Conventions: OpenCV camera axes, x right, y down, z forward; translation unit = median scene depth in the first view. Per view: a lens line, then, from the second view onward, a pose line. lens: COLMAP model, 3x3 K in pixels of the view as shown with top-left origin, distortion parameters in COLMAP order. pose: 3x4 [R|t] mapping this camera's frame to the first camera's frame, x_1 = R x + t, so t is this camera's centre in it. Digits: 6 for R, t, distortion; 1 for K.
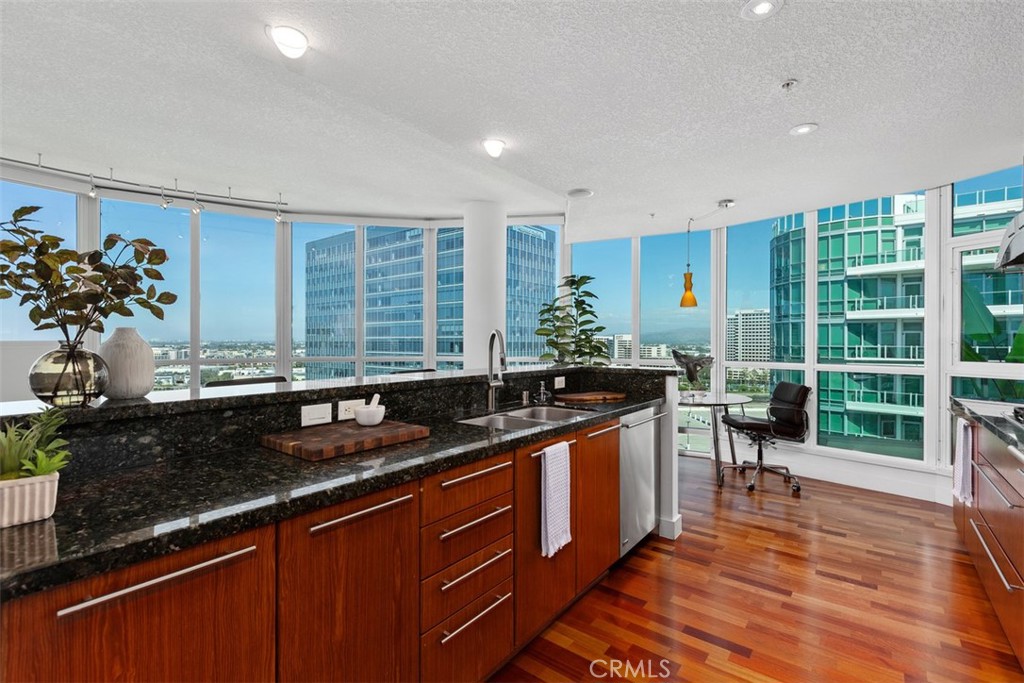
lens RADIAL K [[456.0, 0, 520.3], [0, 456.0, 340.2], [0, 0, 1]] dist [-0.003044, -0.000156]
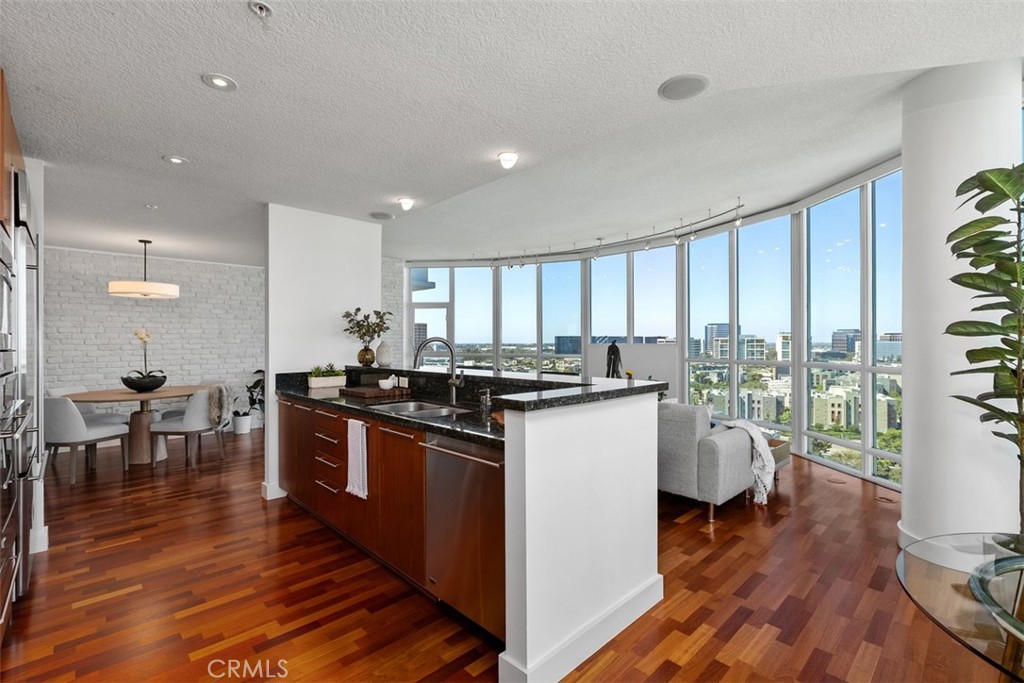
lens RADIAL K [[456.0, 0, 514.1], [0, 456.0, 341.9], [0, 0, 1]] dist [-0.003044, -0.000156]
pose [[-0.150026, -0.003961, -0.988674, 0.086021], [0.002711, 0.999987, -0.004418, -0.000341], [0.988678, -0.003343, -0.150013, 0.104311]]
